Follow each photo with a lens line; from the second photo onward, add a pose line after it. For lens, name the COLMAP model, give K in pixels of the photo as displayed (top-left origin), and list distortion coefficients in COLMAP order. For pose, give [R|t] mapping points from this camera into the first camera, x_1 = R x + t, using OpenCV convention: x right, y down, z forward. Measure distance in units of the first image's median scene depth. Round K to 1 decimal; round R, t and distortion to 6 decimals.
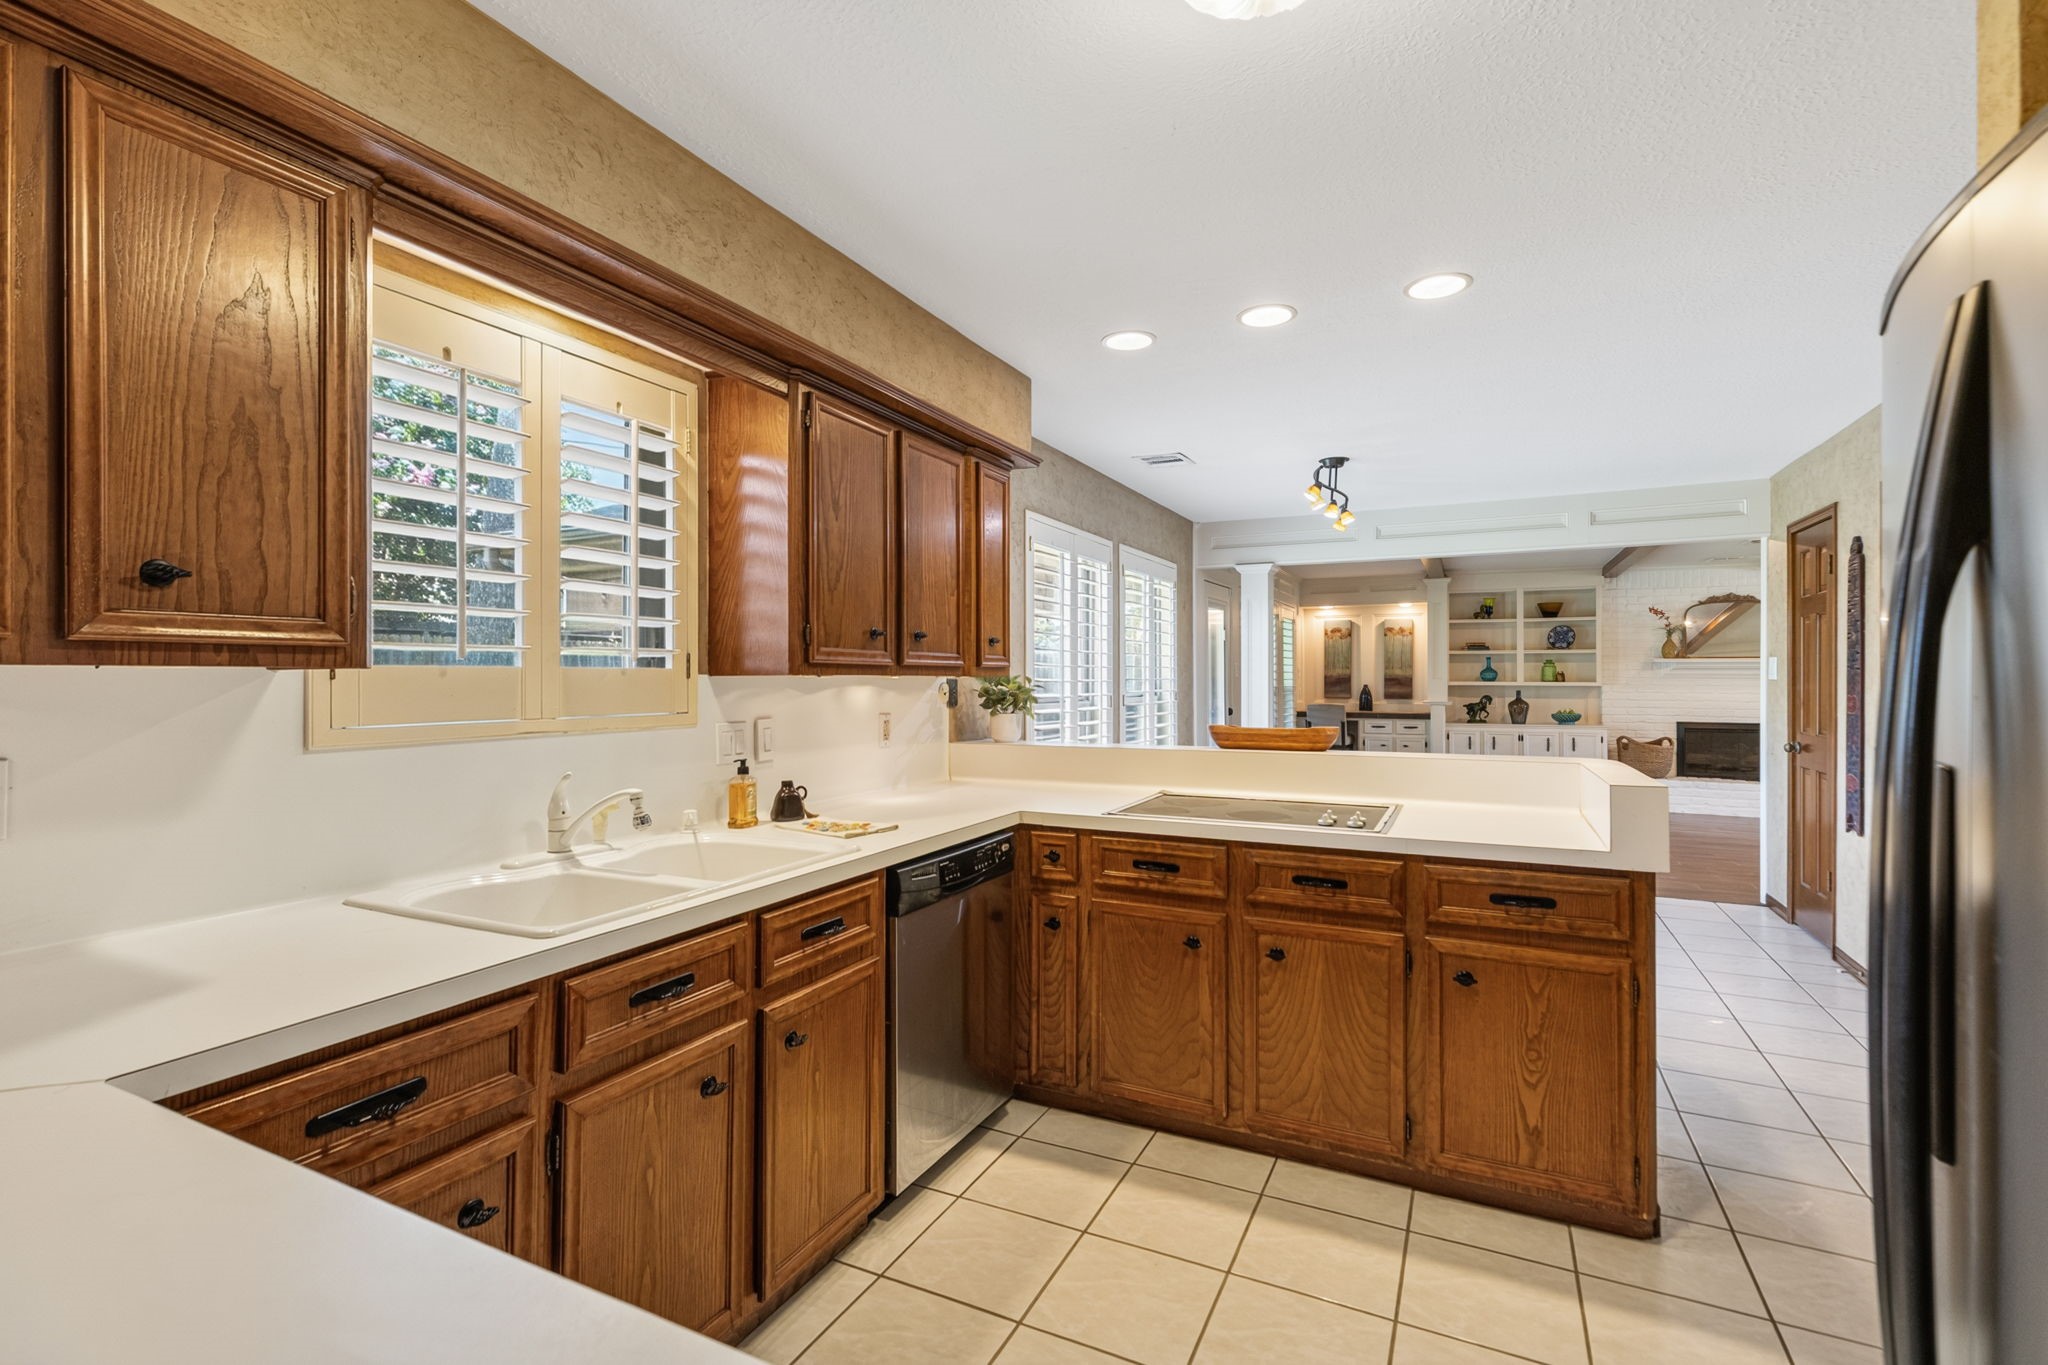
lens RADIAL K [[924.8, 0, 1034.2], [0, 924.8, 670.6], [0, 0, 1]] dist [0.004513, -0.000364]
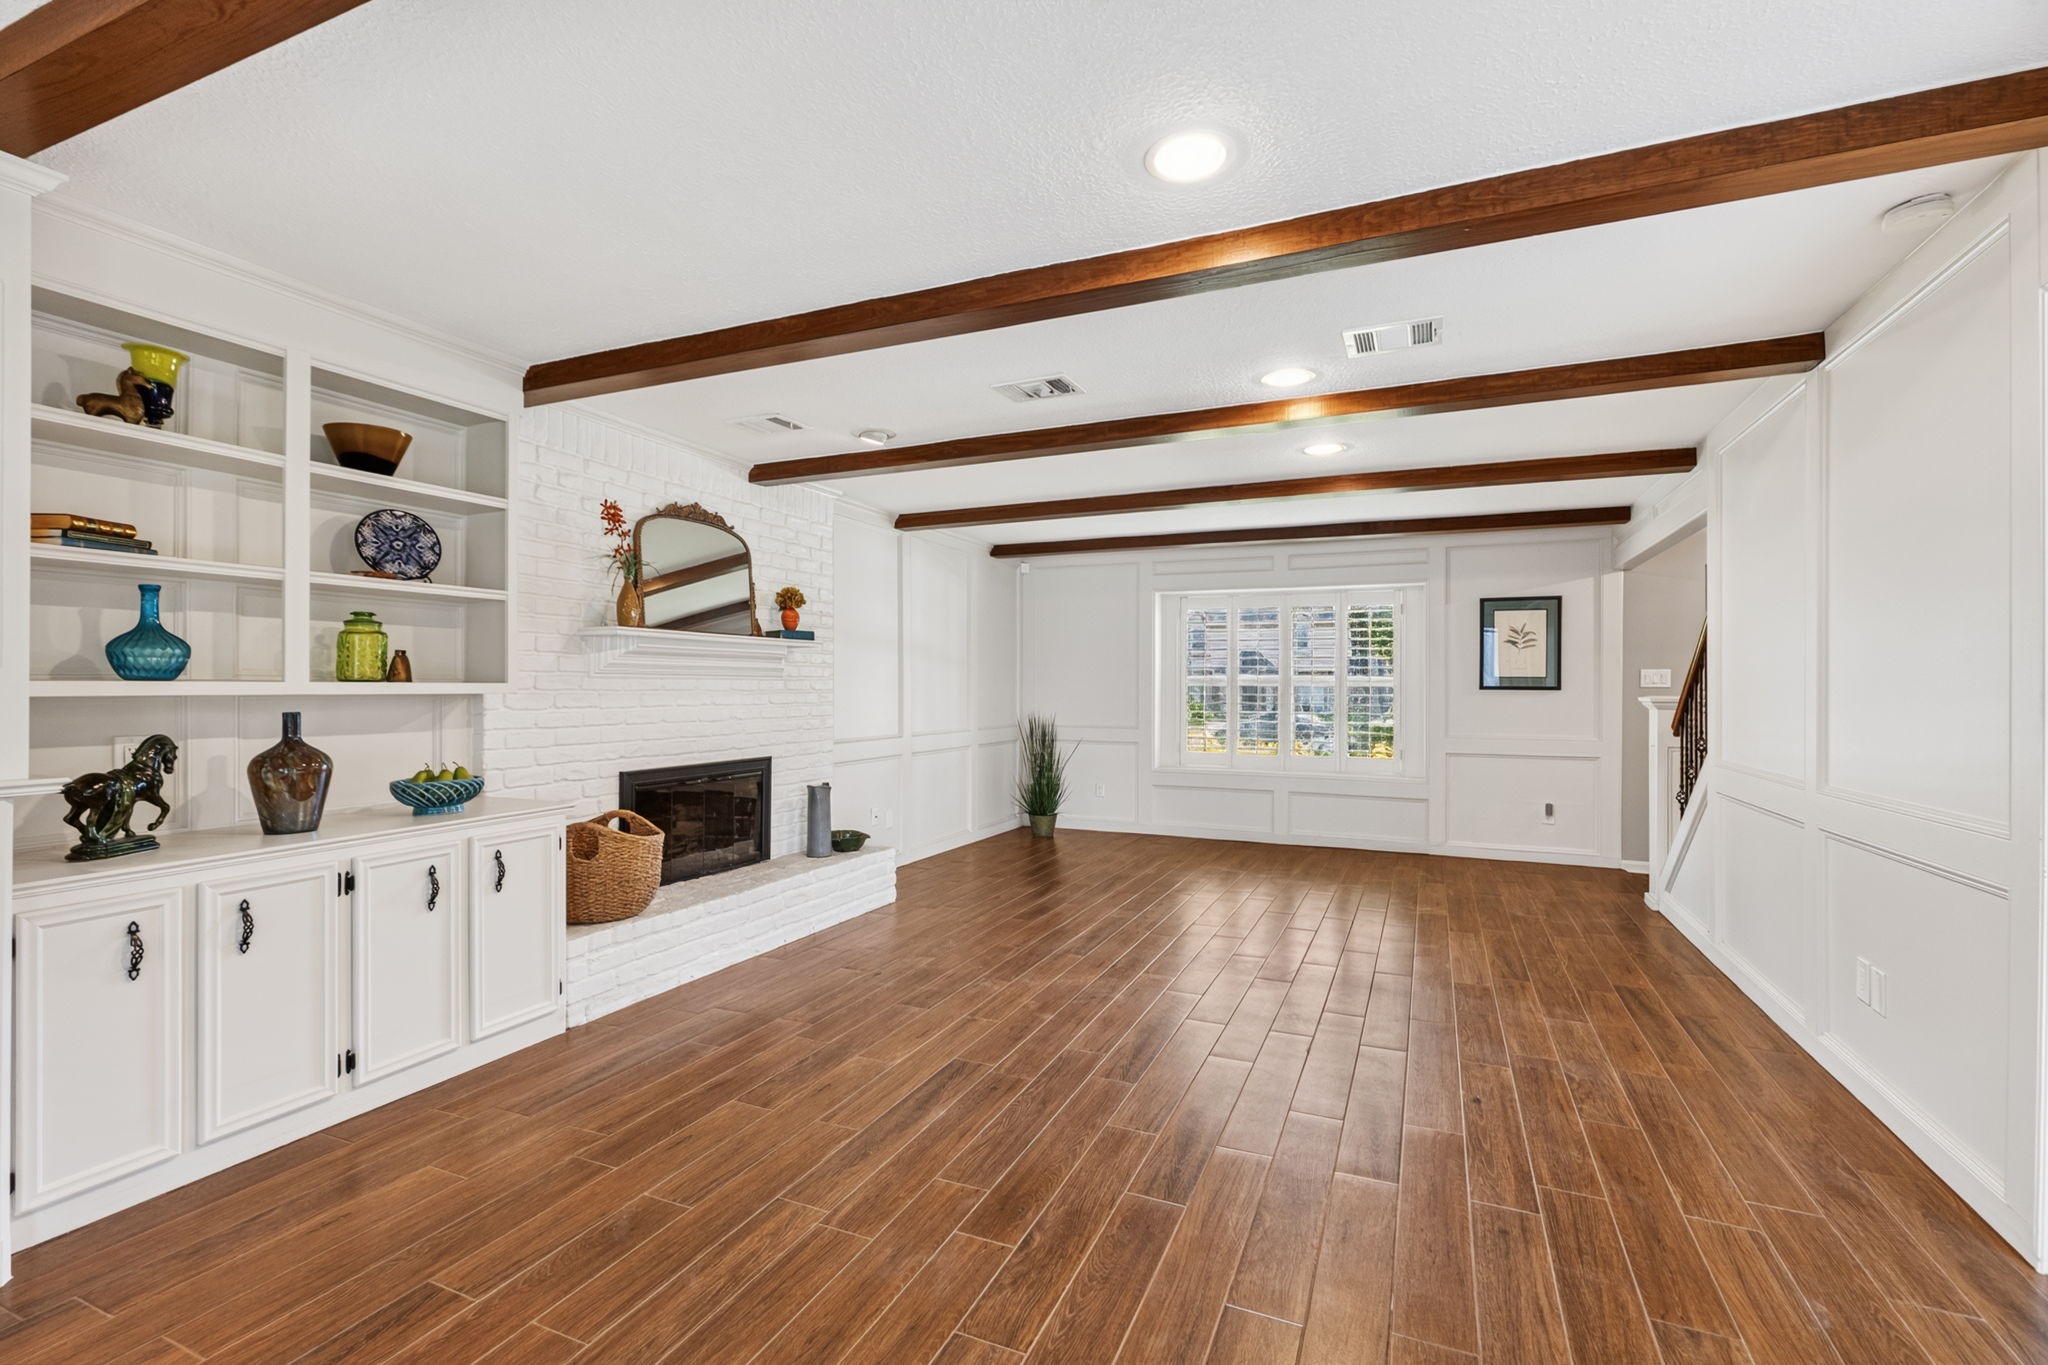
lens RADIAL K [[924.8, 0, 1022.7], [0, 924.8, 686.8], [0, 0, 1]] dist [0.004513, -0.000364]
pose [[-0.034650, -0.005270, 0.999386, 0.237506], [-0.009999, 0.999938, 0.004926, 0.010090], [-0.999349, -0.009822, -0.034701, 0.794395]]
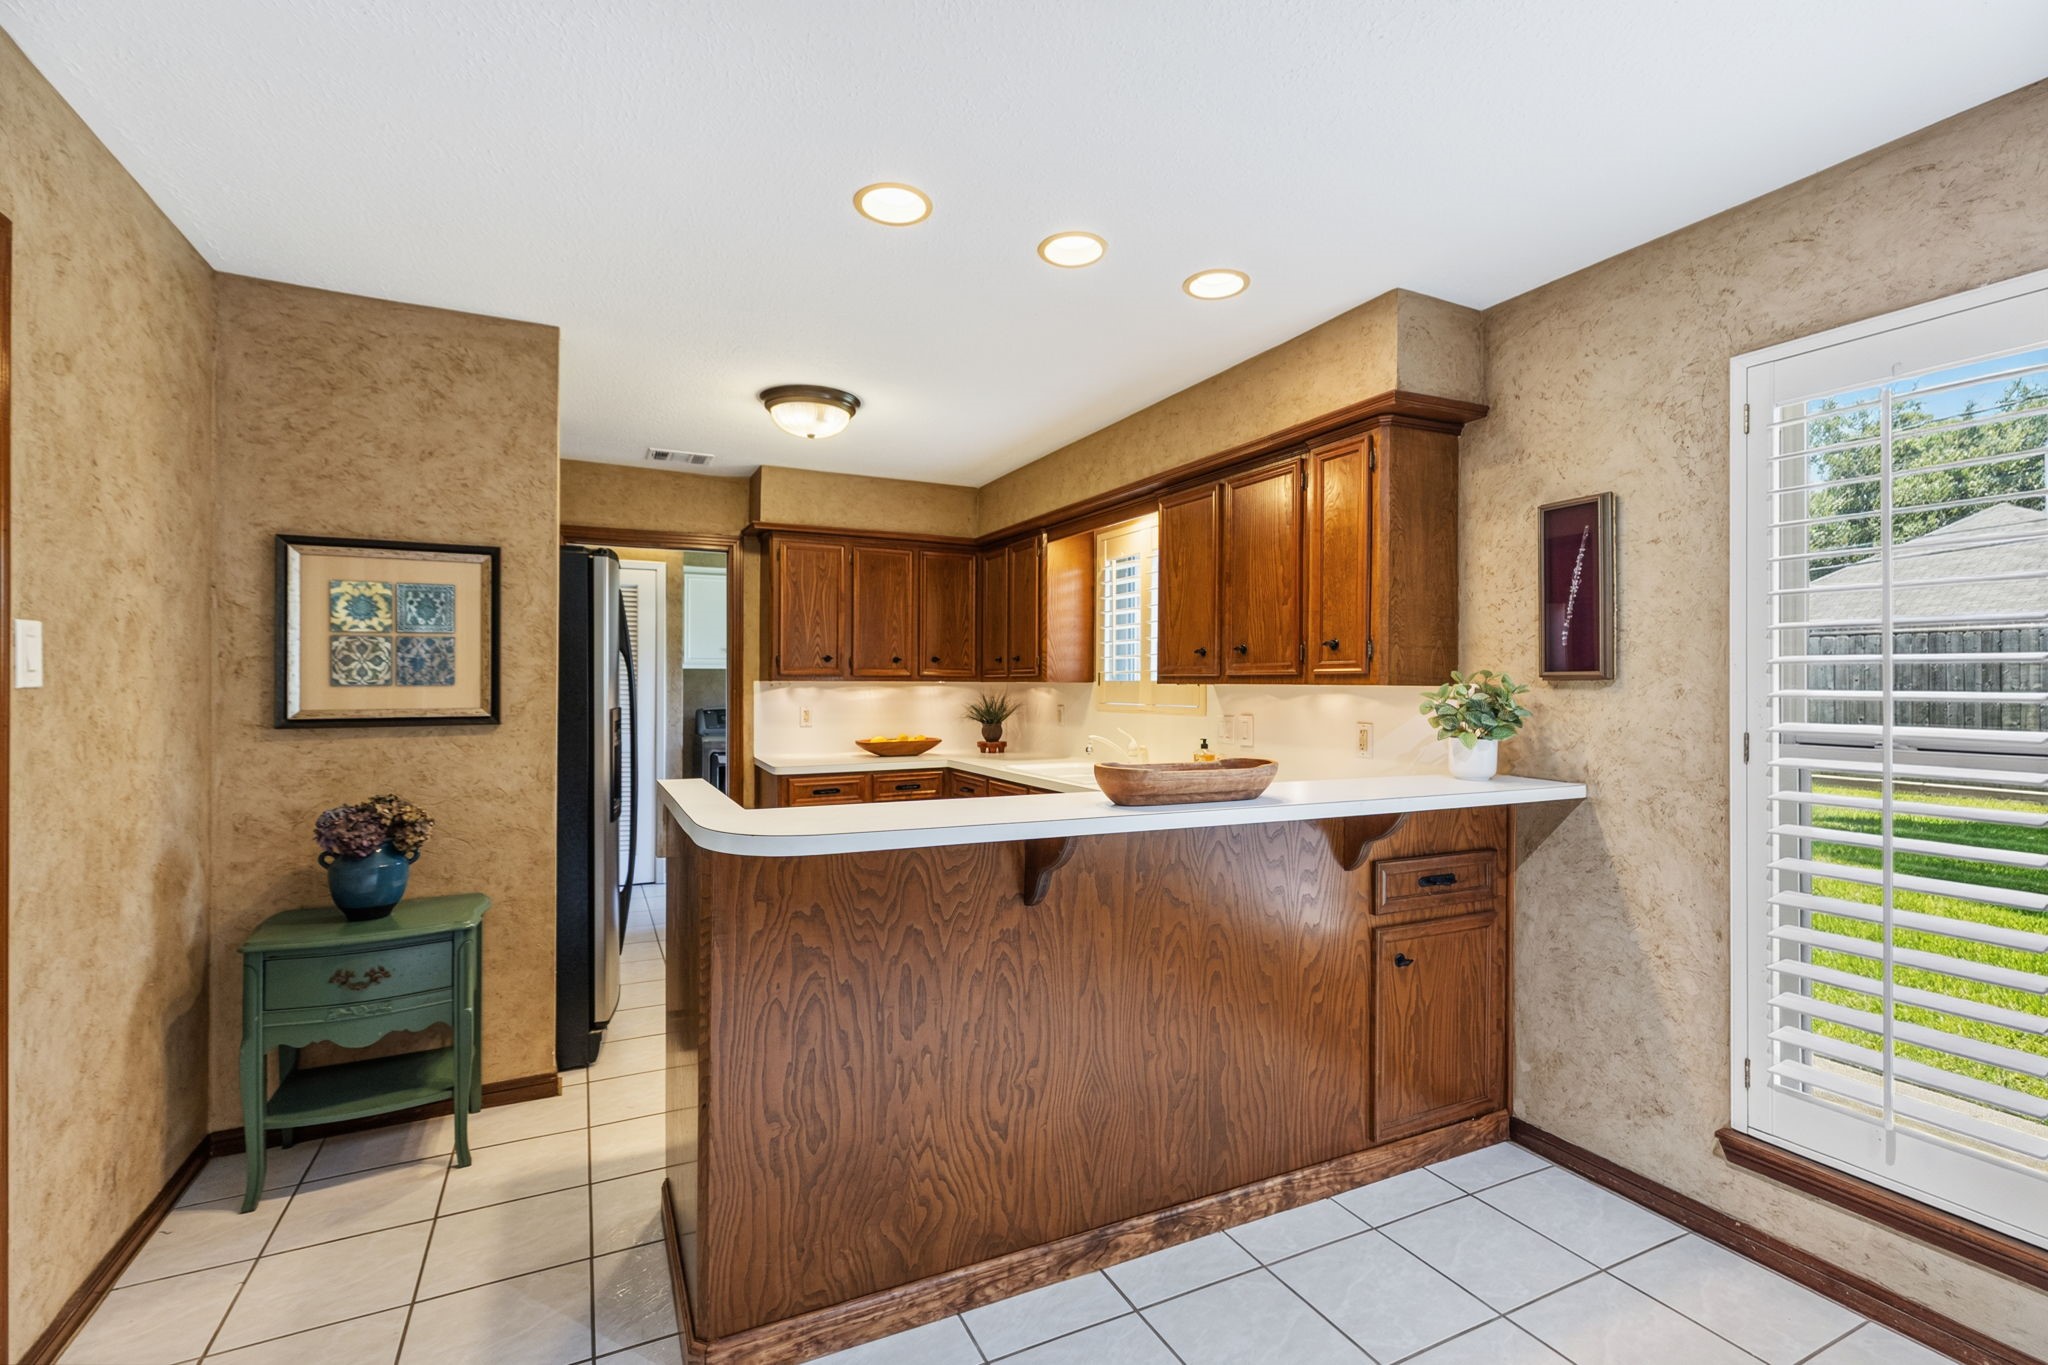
lens RADIAL K [[924.8, 0, 1037.4], [0, 924.8, 683.8], [0, 0, 1]] dist [0.004513, -0.000364]
pose [[-0.608501, -0.005579, -0.793533, 0.315240], [-0.002019, 0.999983, -0.005482, 0.003967], [0.793550, -0.001734, -0.608502, 0.503589]]
